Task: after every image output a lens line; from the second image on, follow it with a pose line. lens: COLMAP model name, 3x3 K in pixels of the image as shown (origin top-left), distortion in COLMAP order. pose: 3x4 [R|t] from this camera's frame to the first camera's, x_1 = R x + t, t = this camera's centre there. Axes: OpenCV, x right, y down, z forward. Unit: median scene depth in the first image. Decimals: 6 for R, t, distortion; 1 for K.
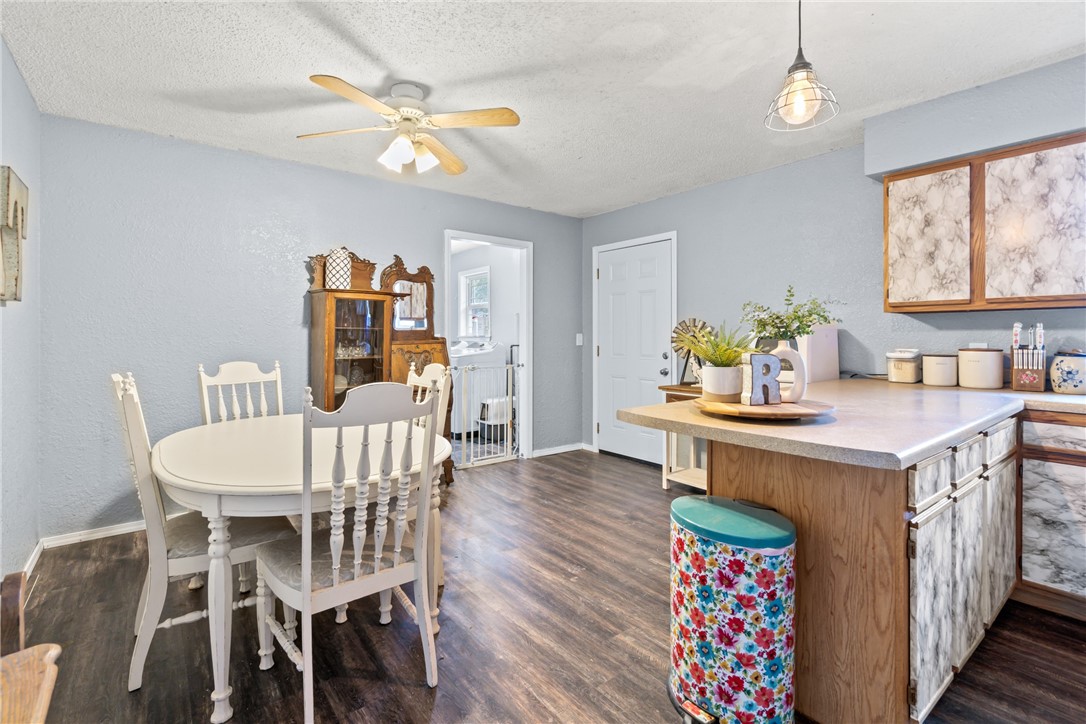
lens RADIAL K [[499.0, 0, 546.3], [0, 499.0, 337.8], [0, 0, 1]] dist [-0.003921, 0.000578]
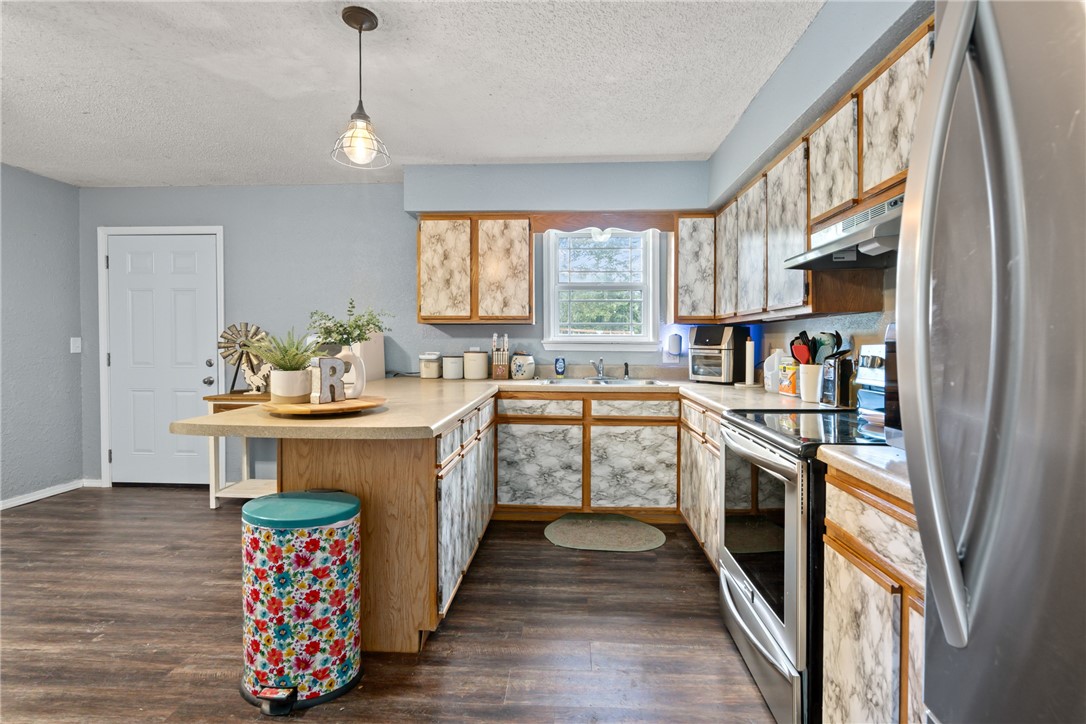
lens RADIAL K [[496.3, 0, 540.4], [0, 496.3, 352.5], [0, 0, 1]] dist [-0.003082, 0.000352]
pose [[0.662375, -0.012580, 0.749067, -0.088484], [-0.001802, 0.999829, 0.018385, -0.000974], [-0.749171, -0.013527, 0.662239, -0.100323]]
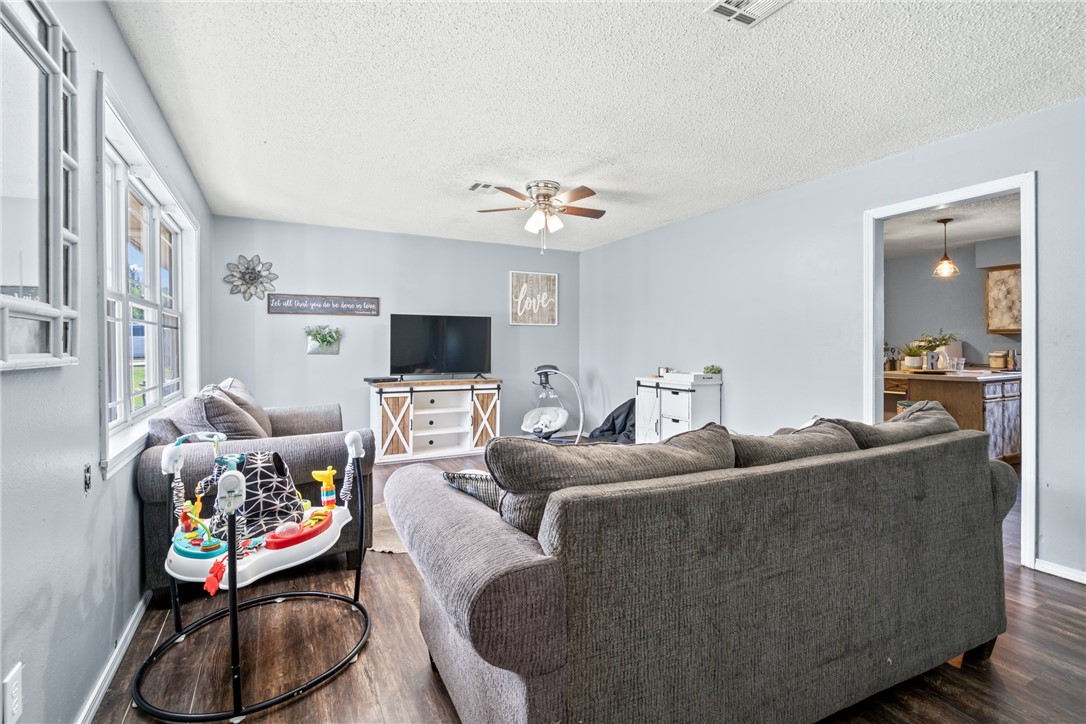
lens RADIAL K [[499.0, 0, 546.3], [0, 499.0, 337.8], [0, 0, 1]] dist [-0.003921, 0.000578]
pose [[0.984614, -0.000922, -0.174742, -1.196999], [-0.001025, 0.999938, -0.011052, -0.015624], [0.174741, 0.011061, 0.984552, -2.126549]]
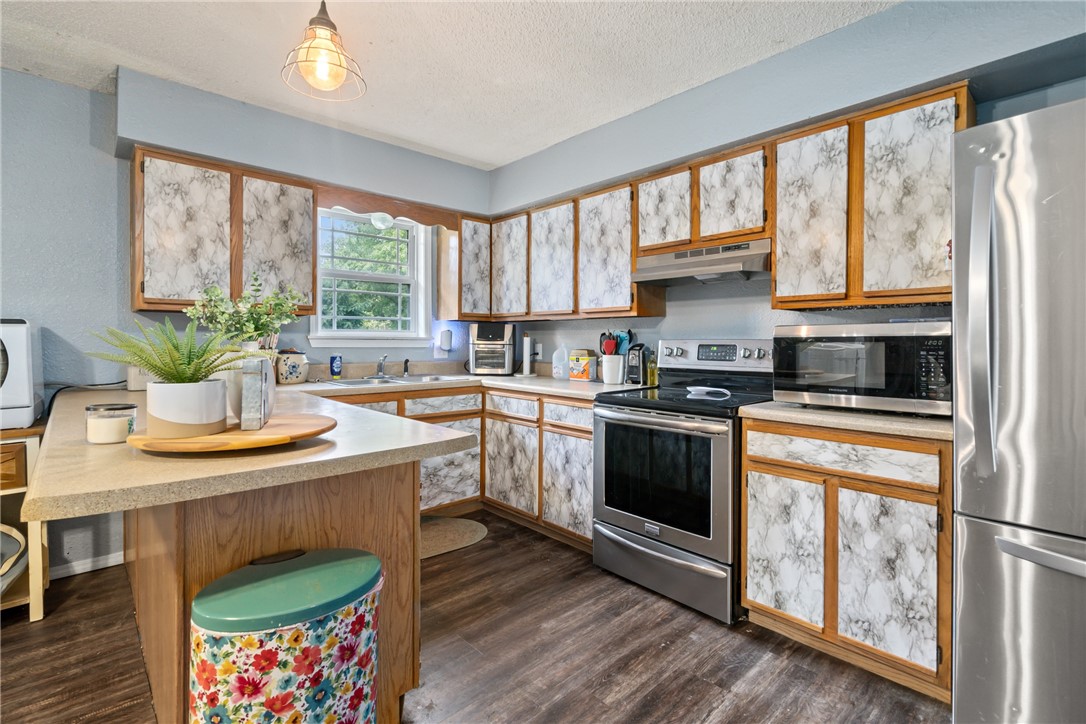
lens RADIAL K [[503.8, 0, 541.7], [0, 503.8, 342.6], [0, 0, 1]] dist [-0.001405, 0.000421]
pose [[-0.074520, -0.005160, 0.997206, -0.344234], [-0.000934, 0.999987, 0.005105, 0.002339], [-0.997219, -0.000551, -0.074524, 0.597037]]
